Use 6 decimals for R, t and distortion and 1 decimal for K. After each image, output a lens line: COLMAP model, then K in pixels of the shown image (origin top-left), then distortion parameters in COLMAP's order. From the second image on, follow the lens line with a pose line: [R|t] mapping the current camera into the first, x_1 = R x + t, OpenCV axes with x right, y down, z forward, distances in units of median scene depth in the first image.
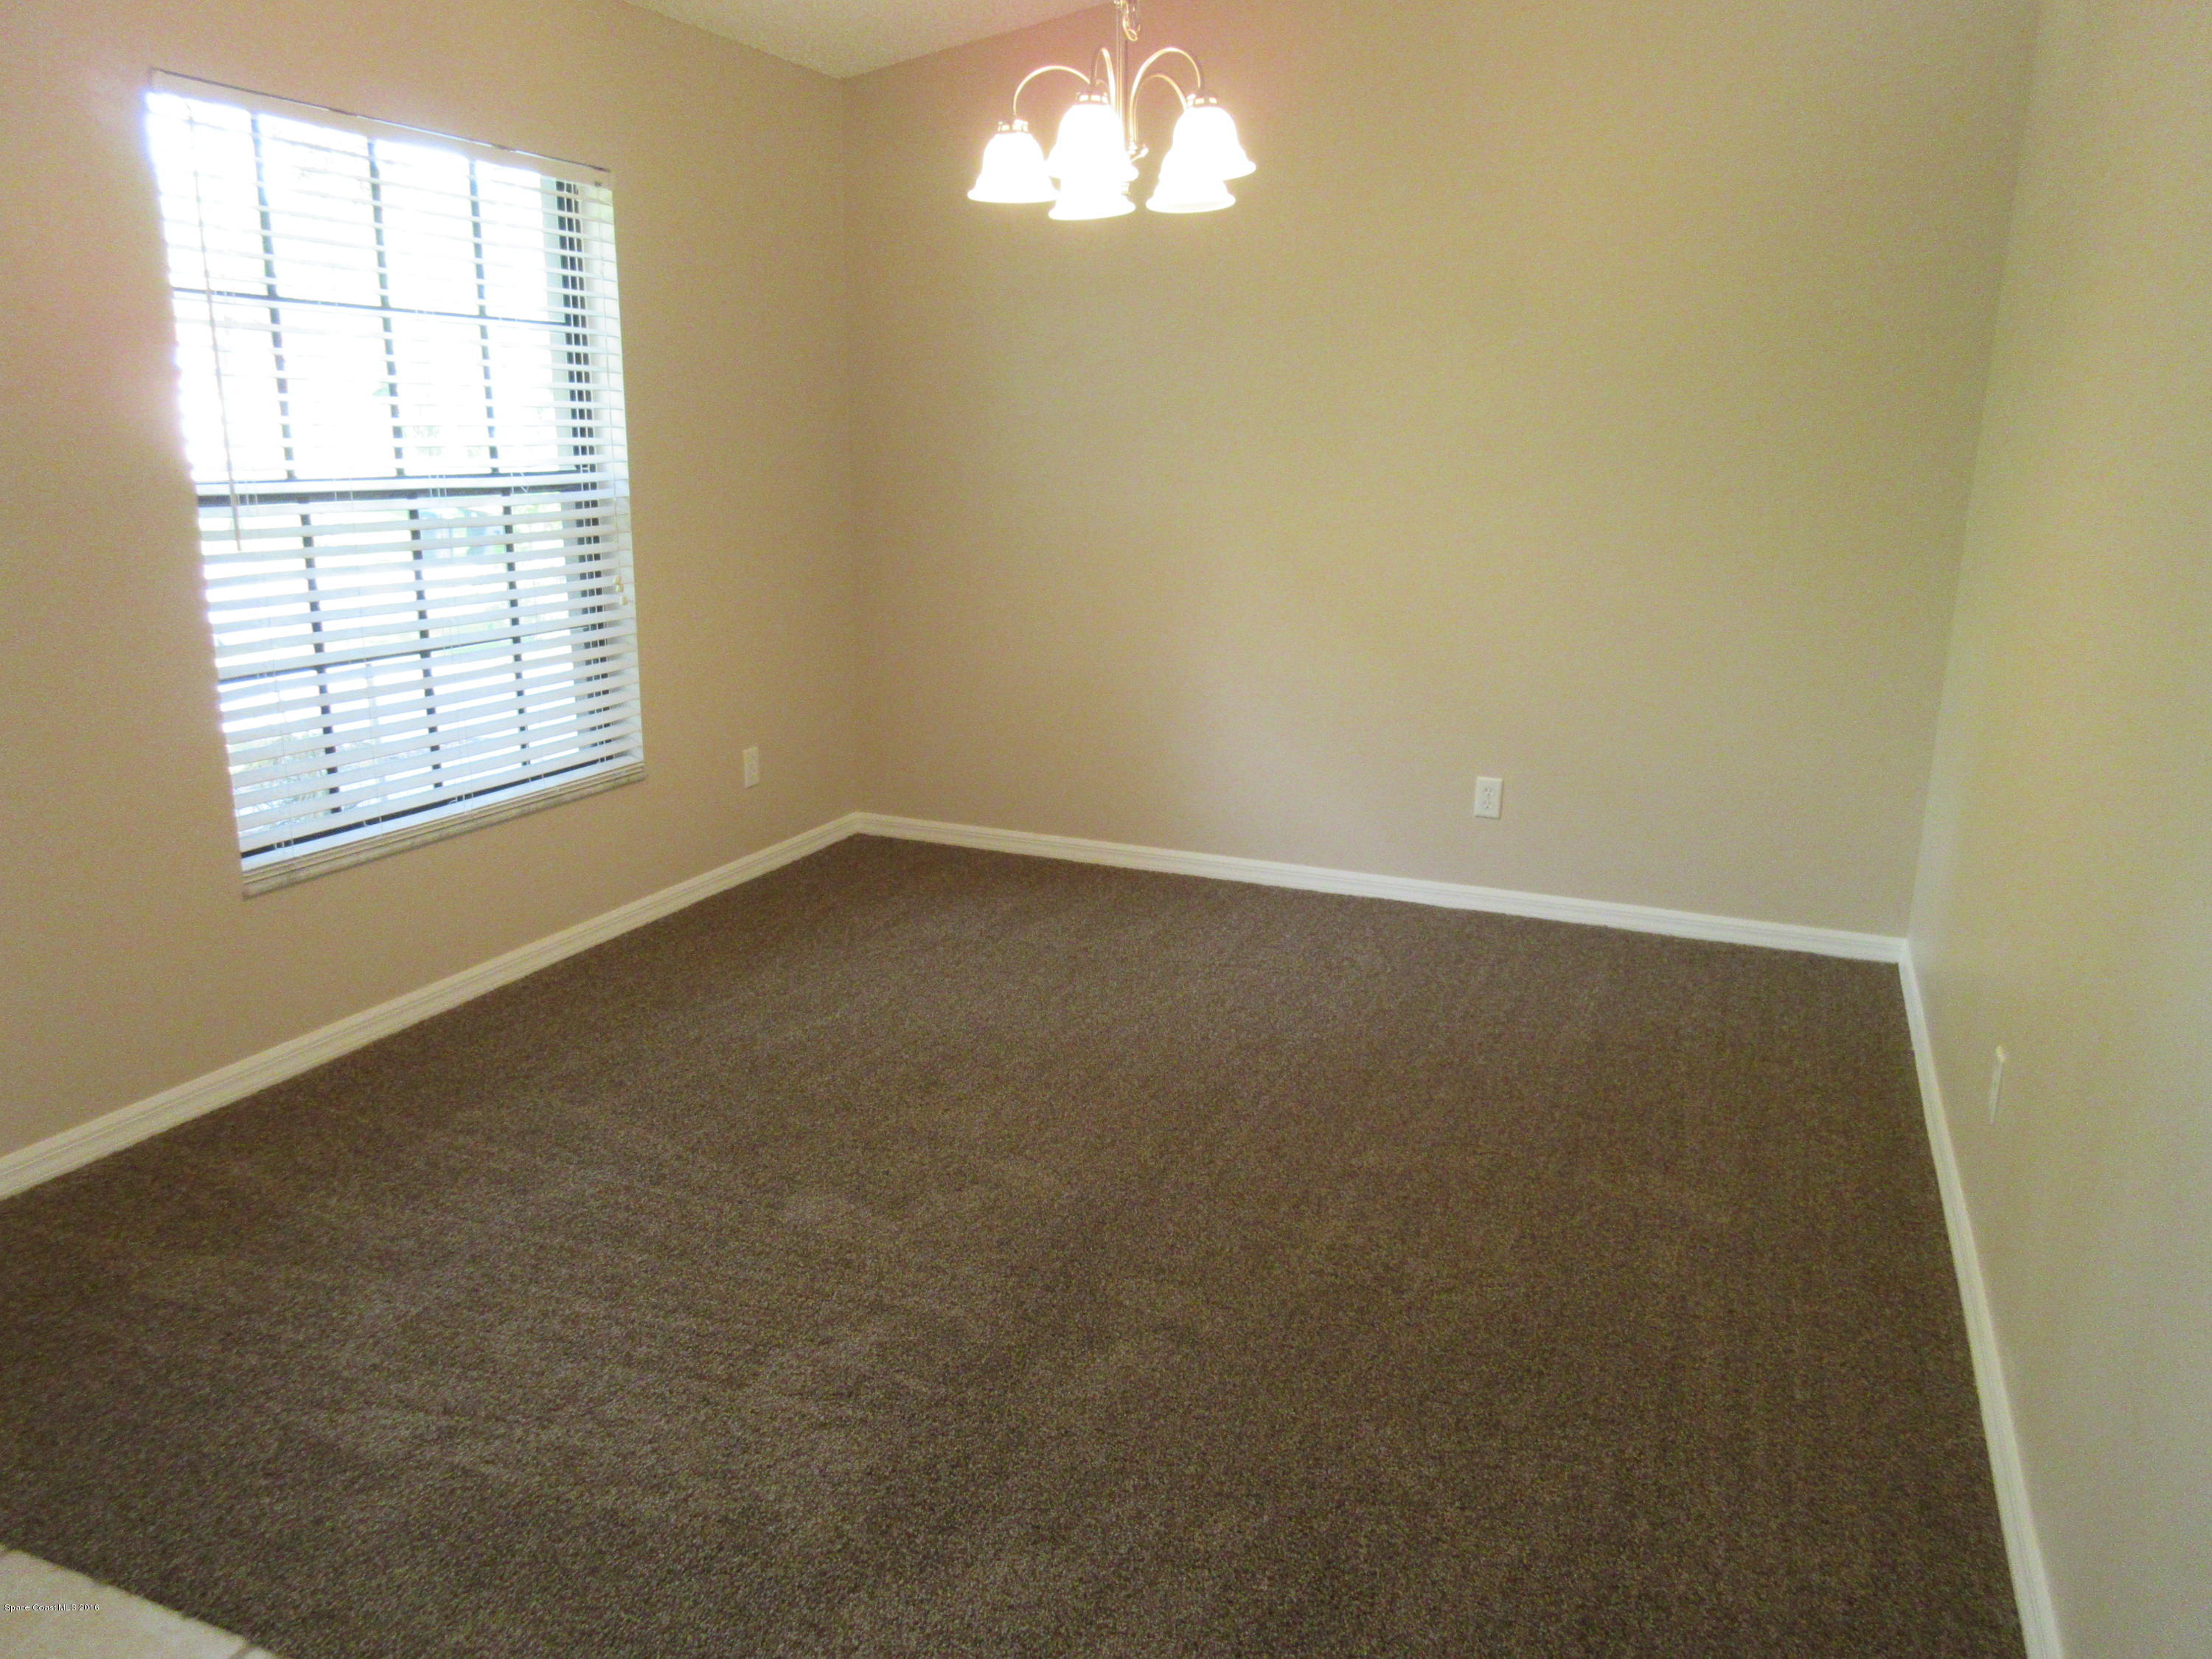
lens RADIAL K [[1633.2, 0, 1097.3], [0, 1633.2, 830.1], [0, 0, 1]] dist [-0.001815, -0.005158]
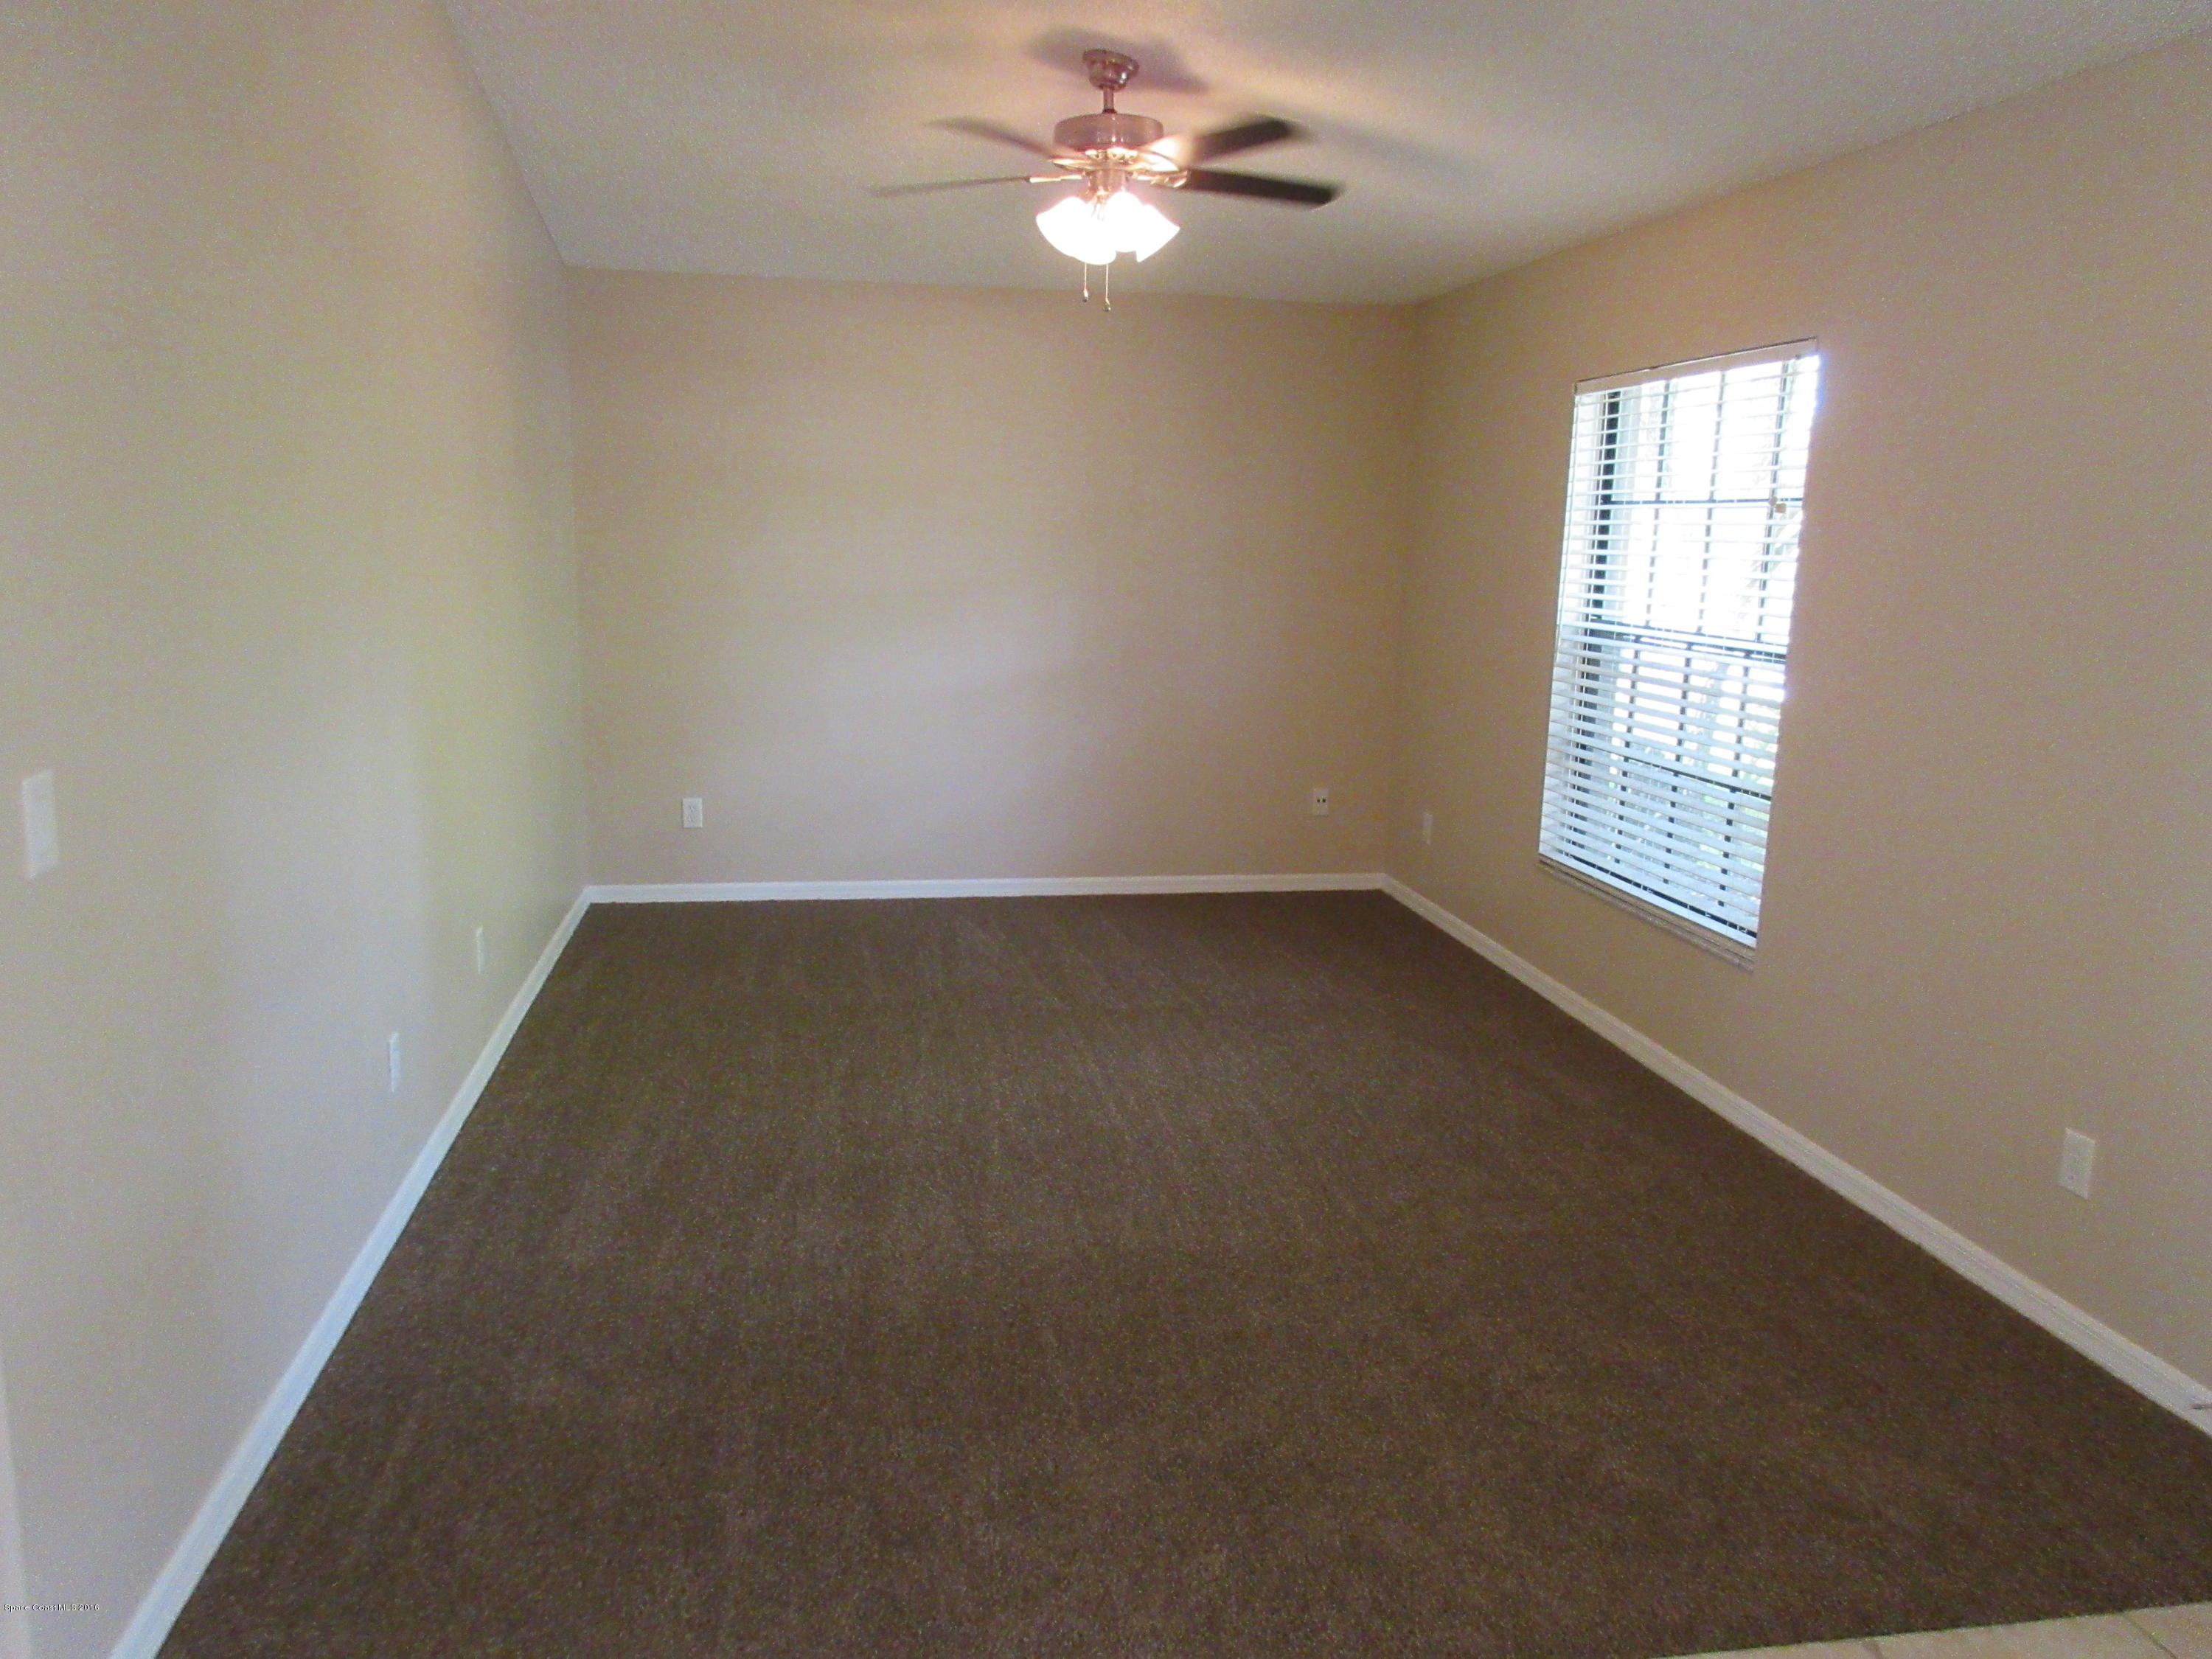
lens RADIAL K [[1633.2, 0, 1097.3], [0, 1633.2, 830.1], [0, 0, 1]] dist [-0.001815, -0.005158]
pose [[-0.859057, 0.034528, -0.510714, 0.616135], [-0.178837, 0.914605, 0.362651, -0.462685], [0.479623, 0.402872, -0.779523, 1.866414]]
